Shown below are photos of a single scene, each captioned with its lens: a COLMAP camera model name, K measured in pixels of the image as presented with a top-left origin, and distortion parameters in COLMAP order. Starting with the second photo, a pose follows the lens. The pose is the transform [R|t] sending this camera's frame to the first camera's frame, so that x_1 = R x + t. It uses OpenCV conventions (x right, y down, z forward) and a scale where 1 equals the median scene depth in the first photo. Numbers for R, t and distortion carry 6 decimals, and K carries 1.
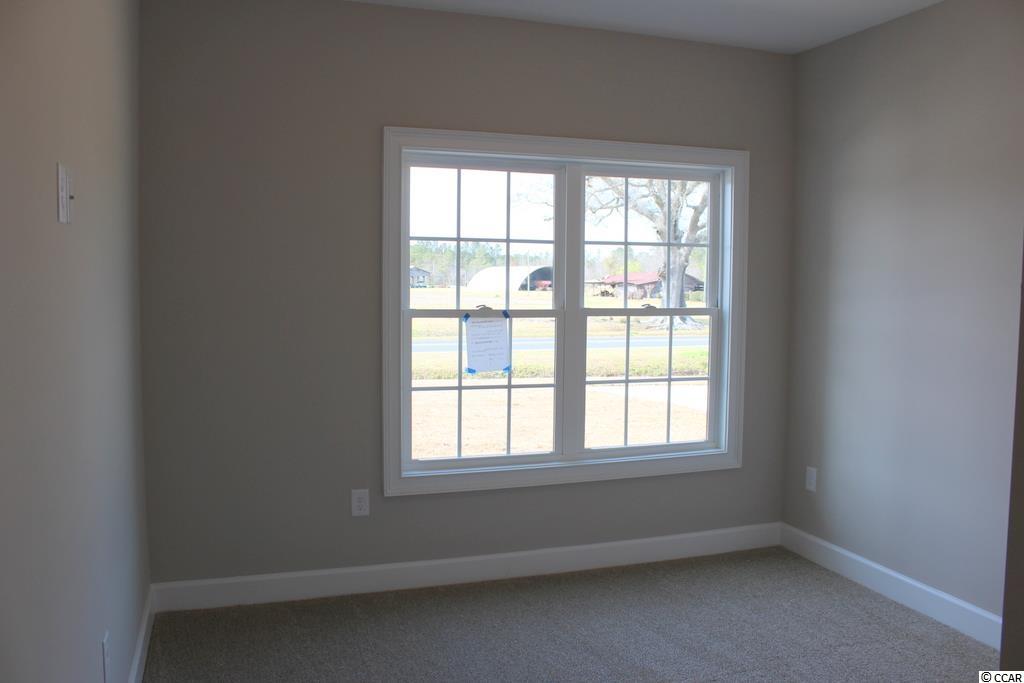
lens RADIAL K [[850.6, 0, 512.0], [0, 850.6, 341.5], [0, 0, 1]] dist [-0.126560, 0.012689]
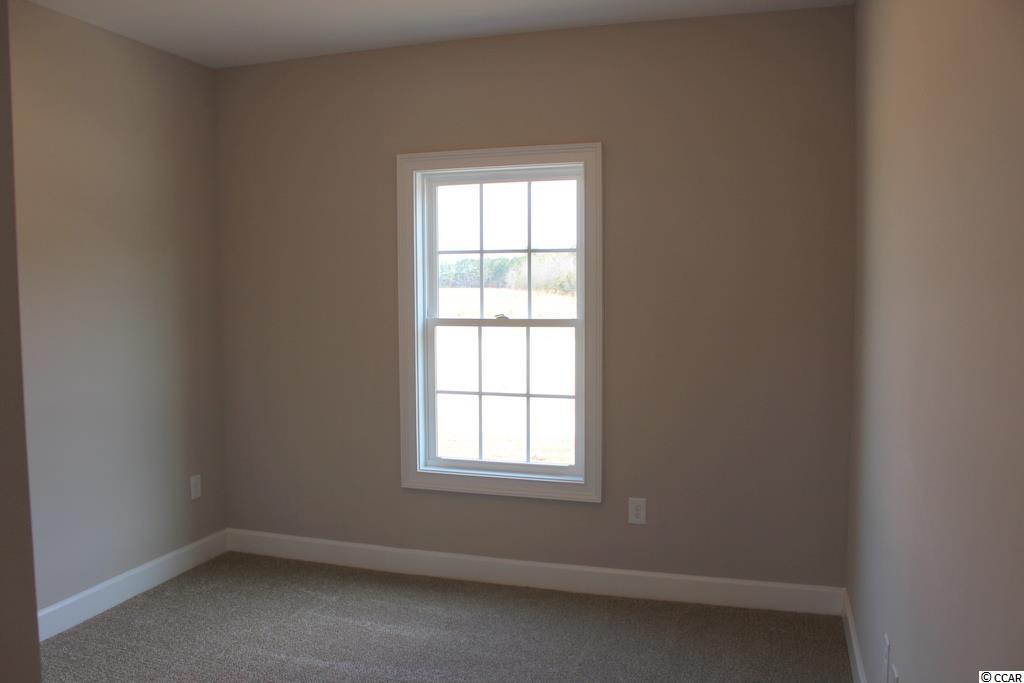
lens RADIAL K [[850.6, 0, 512.0], [0, 850.6, 341.5], [0, 0, 1]] dist [-0.126560, 0.012689]
pose [[0.786575, 0.022535, -0.617084, 0.605611], [-0.028854, 0.999584, -0.000275, -0.010500], [0.616820, 0.018022, 0.786898, 0.199115]]
